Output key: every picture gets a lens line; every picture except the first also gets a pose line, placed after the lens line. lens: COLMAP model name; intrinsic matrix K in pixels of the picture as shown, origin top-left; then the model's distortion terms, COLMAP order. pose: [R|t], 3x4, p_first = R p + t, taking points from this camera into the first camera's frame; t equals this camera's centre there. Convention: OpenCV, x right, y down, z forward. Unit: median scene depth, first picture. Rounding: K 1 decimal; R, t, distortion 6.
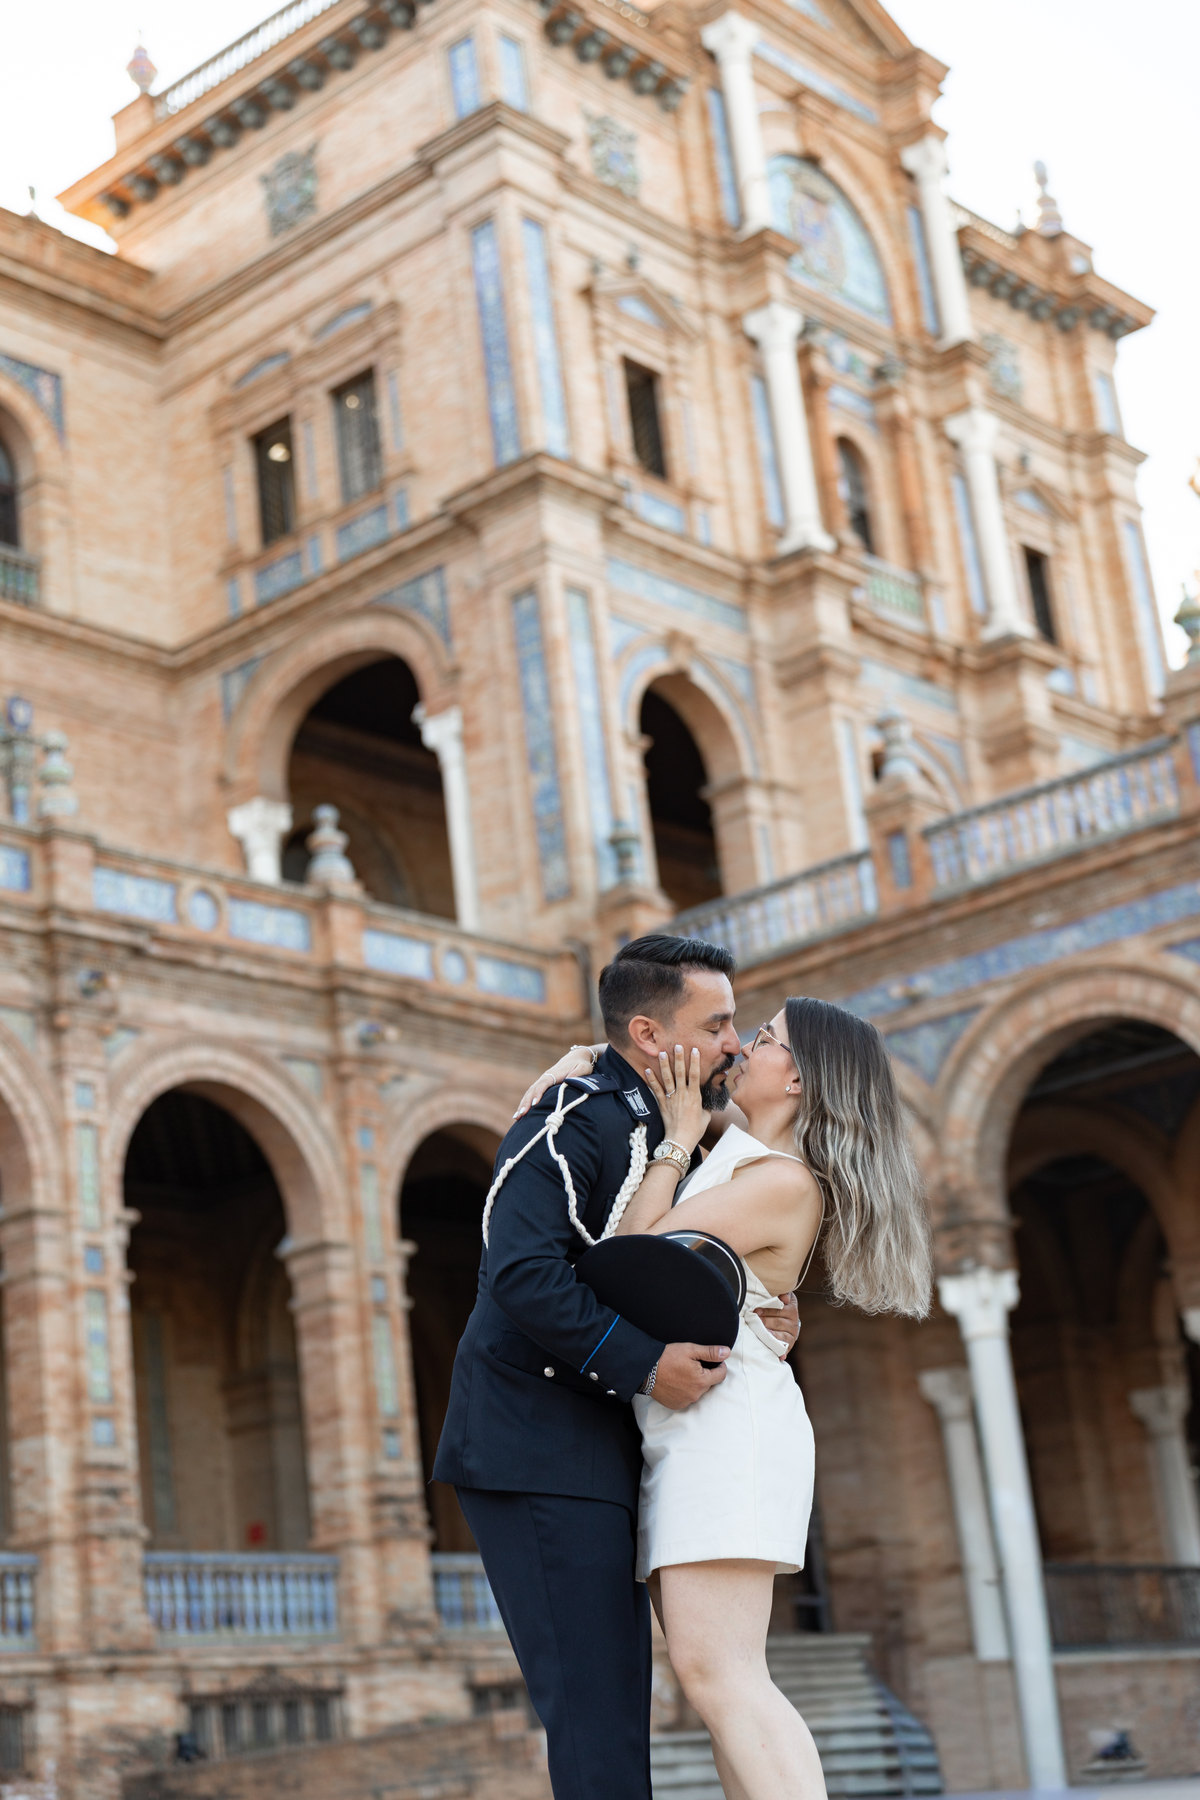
lens RADIAL K [[2959.1, 0, 570.5], [0, 2959.1, 872.8], [0, 0, 1]] dist [0.036554, 0.069308]
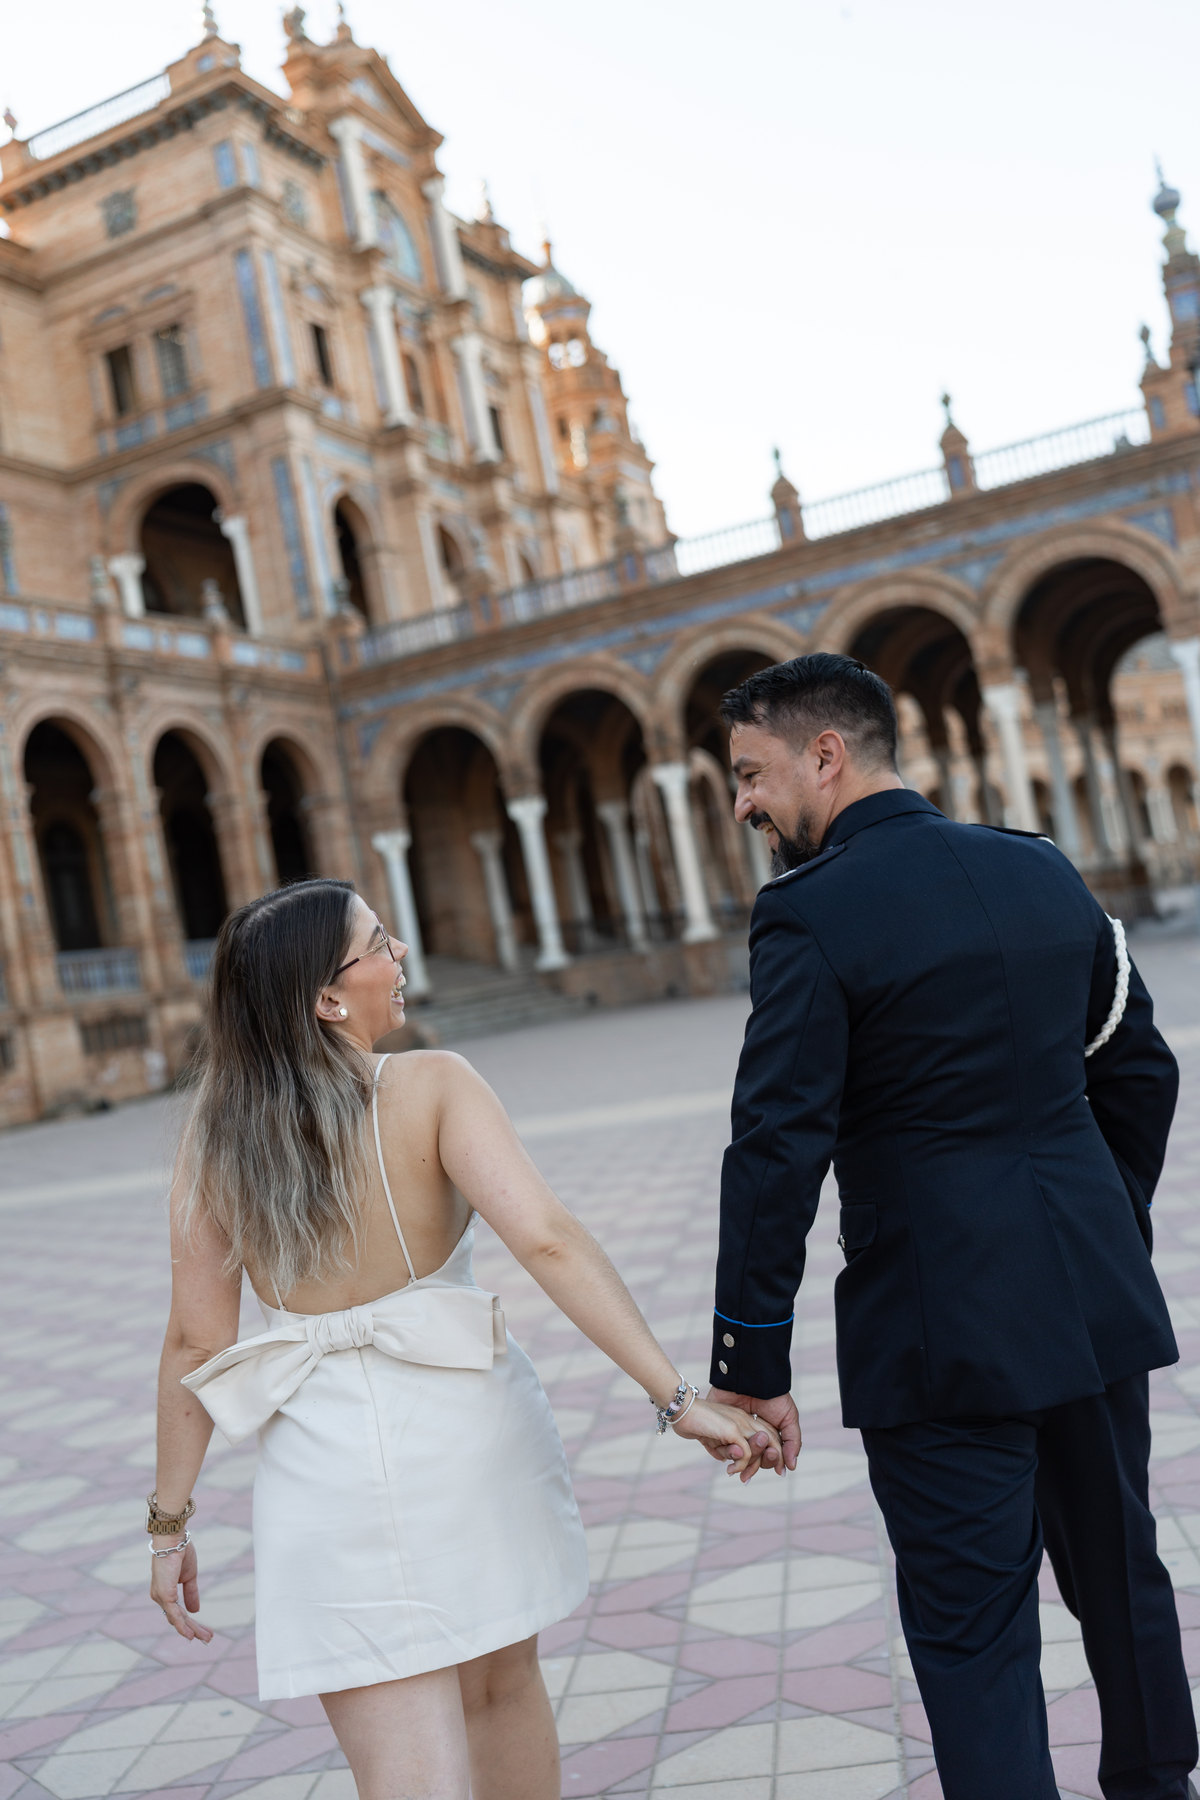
lens RADIAL K [[1734.9, 0, 600.0], [0, 1734.9, 900.0], [0, 0, 1]] dist [0.004091, 0.003733]
pose [[0.959135, -0.051750, 0.278176, -0.135607], [-0.014936, 0.972502, 0.232414, -0.073706], [-0.282555, -0.227071, 0.931988, -0.192984]]
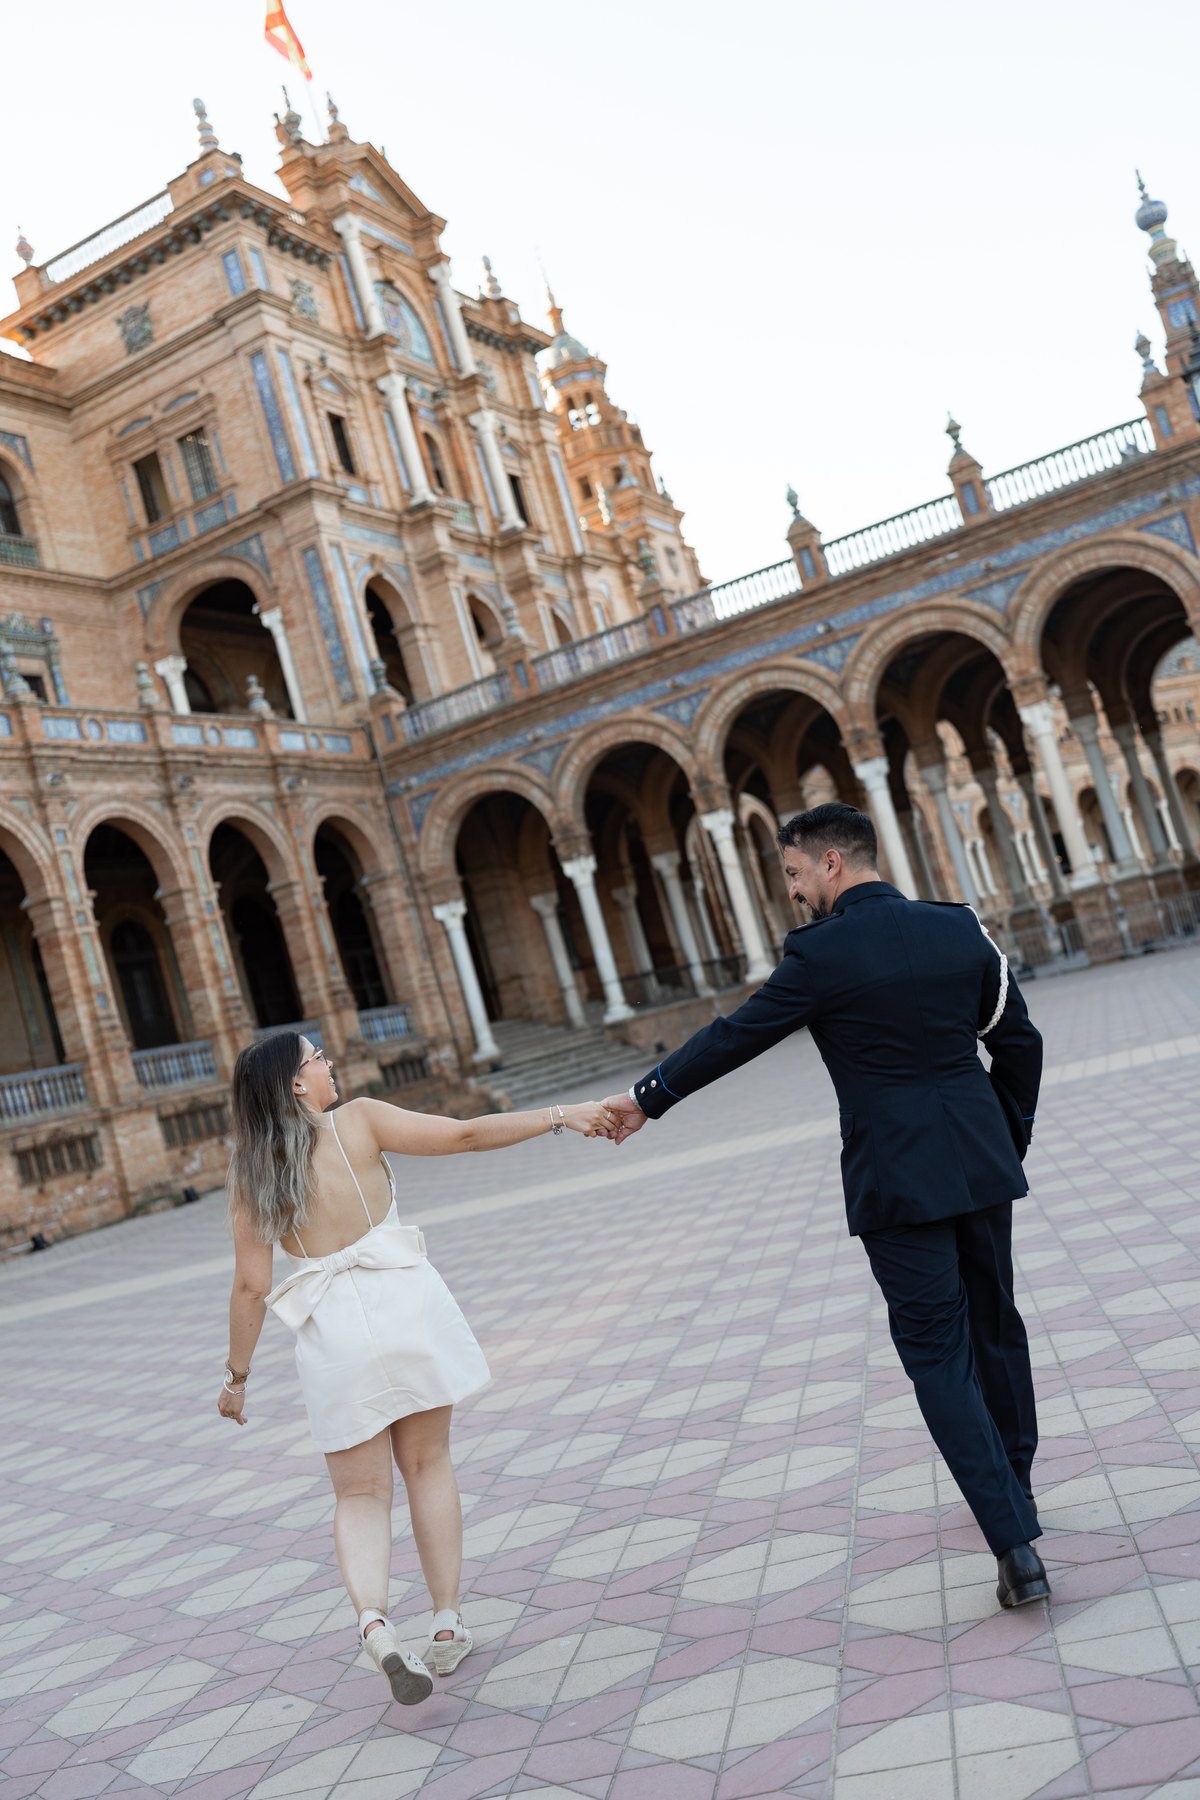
lens RADIAL K [[1734.9, 0, 600.0], [0, 1734.9, 900.0], [0, 0, 1]] dist [0.004091, 0.003733]
pose [[0.961109, -0.129878, 0.243723, -0.133091], [0.080556, 0.975979, 0.202423, -0.077260], [-0.264159, -0.174917, 0.948485, -0.205114]]
